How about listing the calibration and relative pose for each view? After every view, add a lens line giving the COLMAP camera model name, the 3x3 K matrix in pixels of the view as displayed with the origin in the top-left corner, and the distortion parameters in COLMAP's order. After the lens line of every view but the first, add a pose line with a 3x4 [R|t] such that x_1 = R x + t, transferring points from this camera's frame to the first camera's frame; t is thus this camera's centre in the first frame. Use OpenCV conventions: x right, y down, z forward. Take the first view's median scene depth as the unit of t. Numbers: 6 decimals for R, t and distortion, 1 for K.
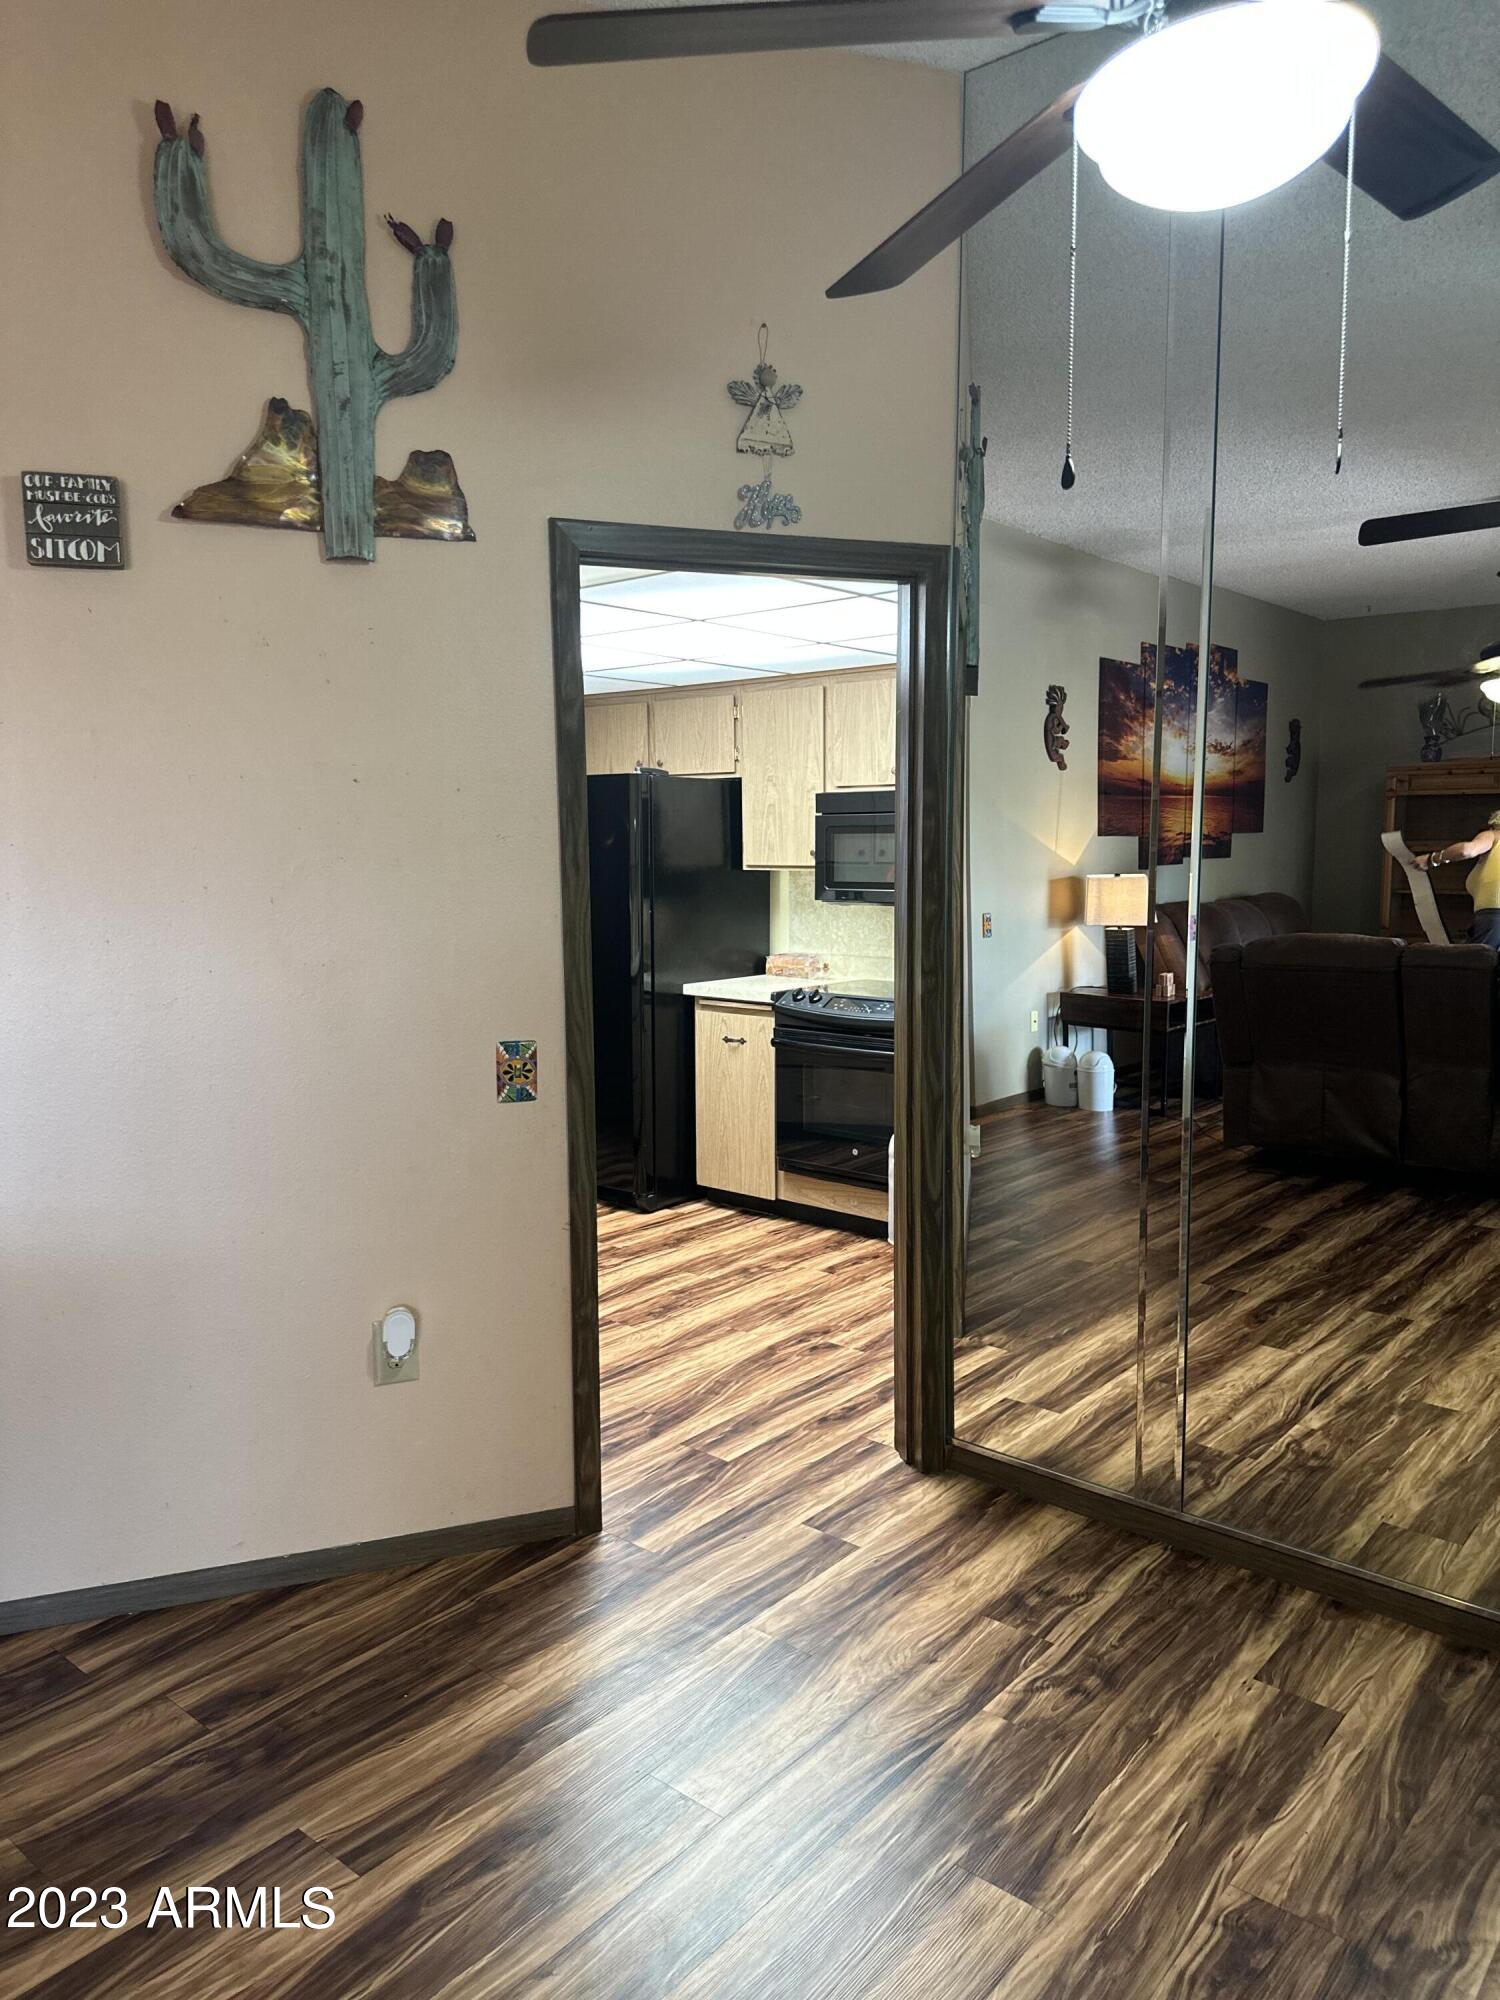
lens RADIAL K [[1366.3, 0, 750.0], [0, 1366.3, 1000.0], [0, 0, 1]] dist [-0.137004, 0.000005]
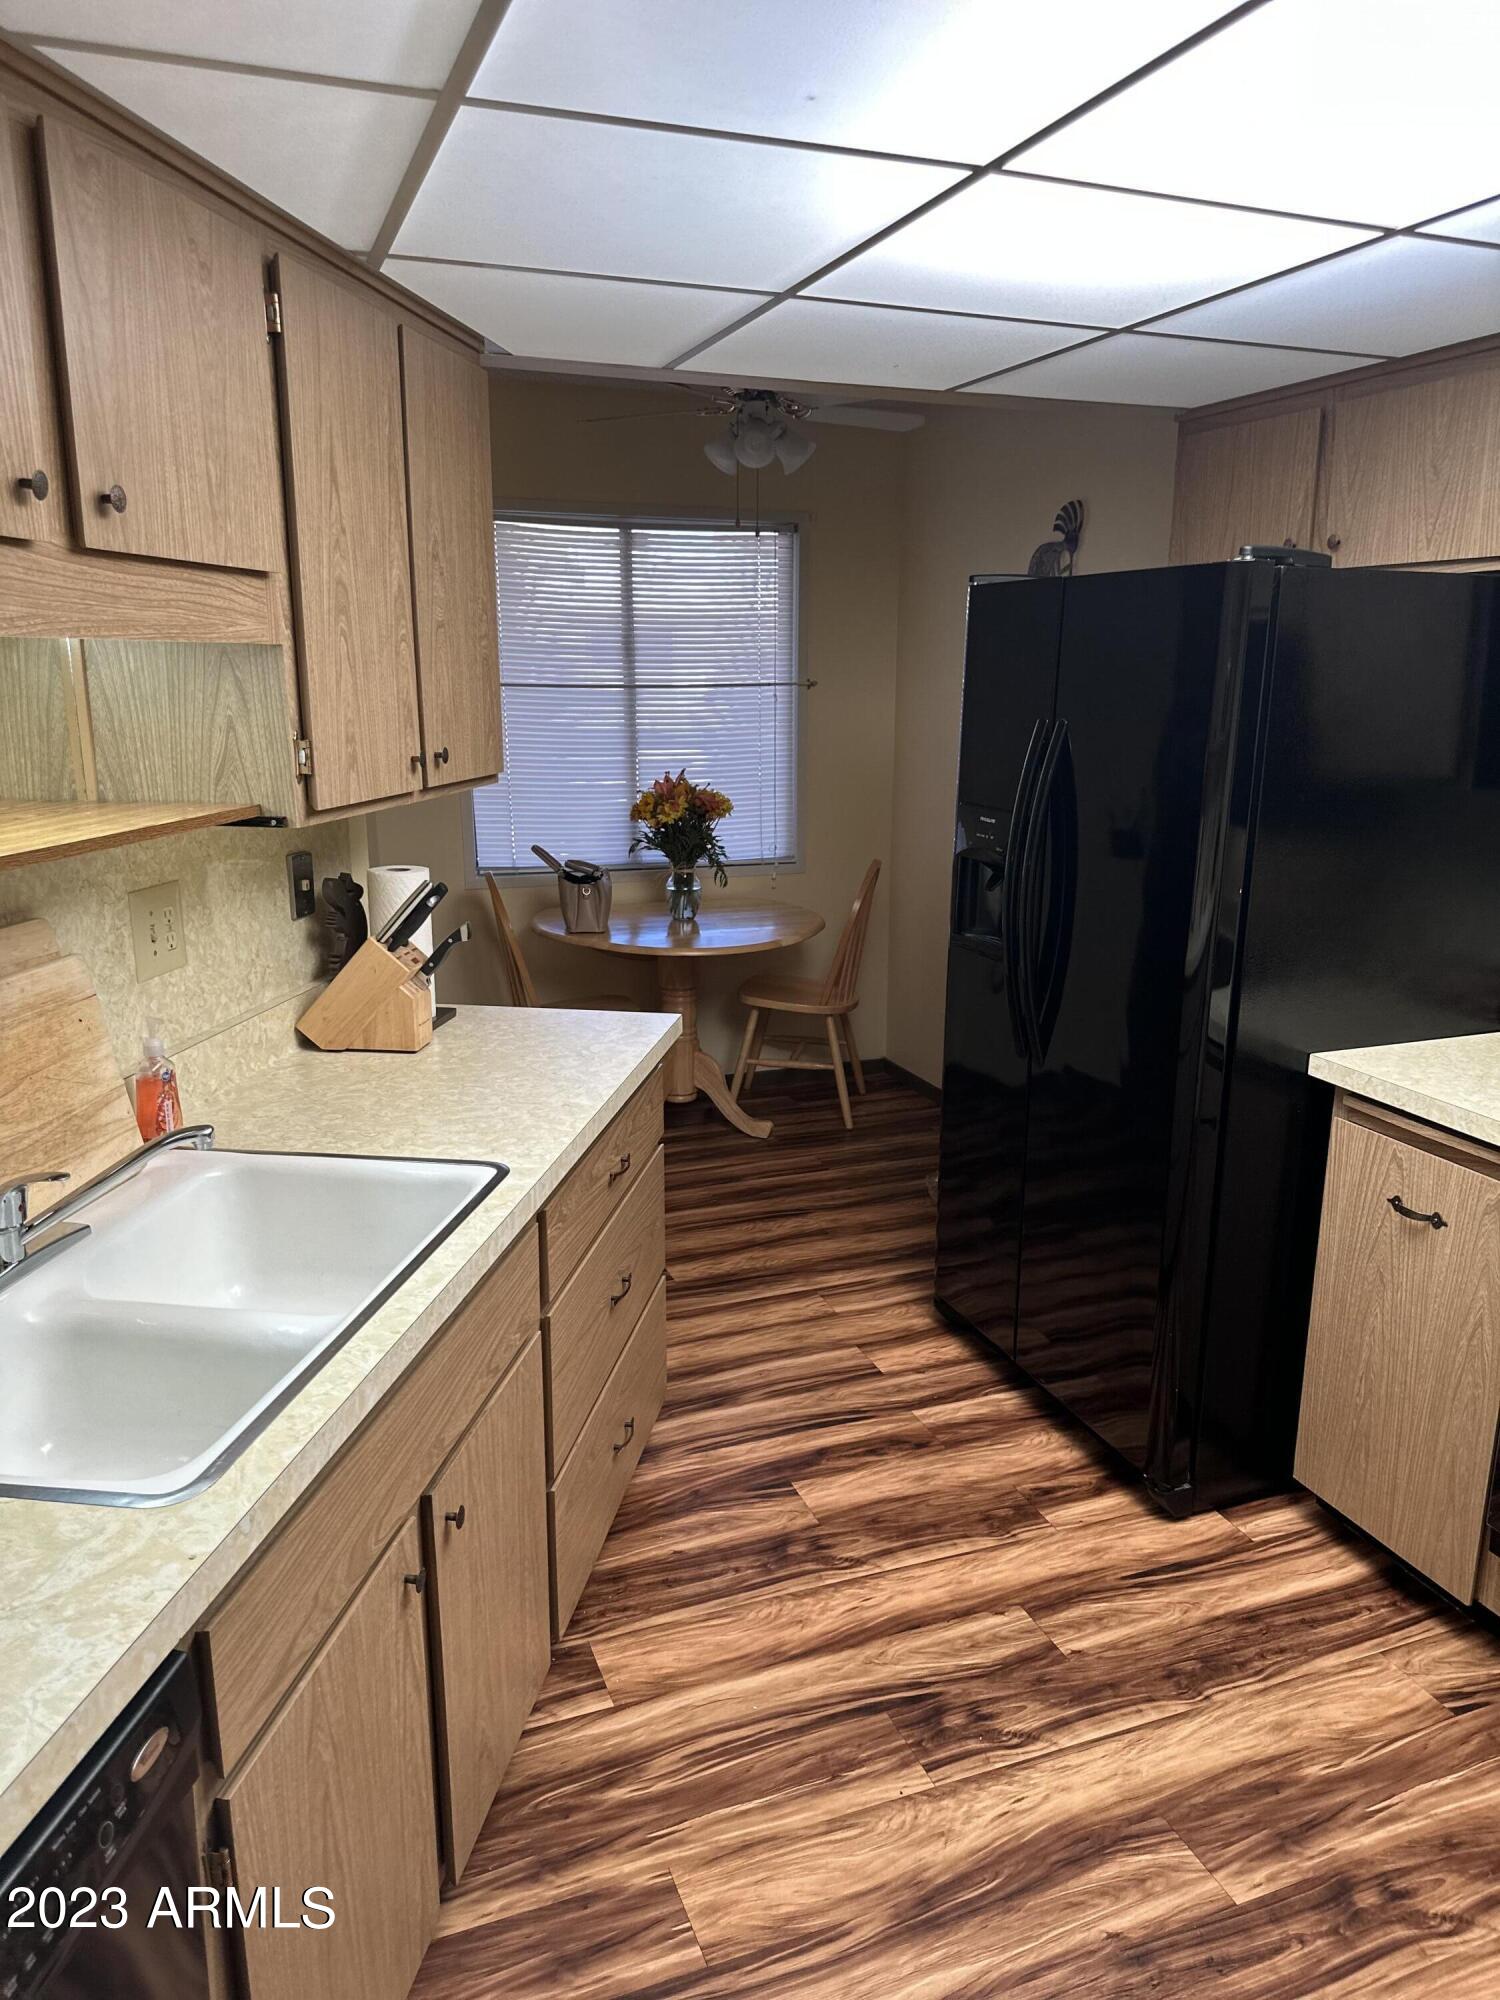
lens RADIAL K [[1389.7, 0, 762.6], [0, 1389.7, 1027.4], [0, 0, 1]] dist [0.103394, -0.158094]
pose [[0.879264, 0.128325, -0.458723, 0.003665], [-0.065223, 0.986392, 0.150920, -0.080831], [0.471848, -0.102779, 0.875669, 0.531939]]
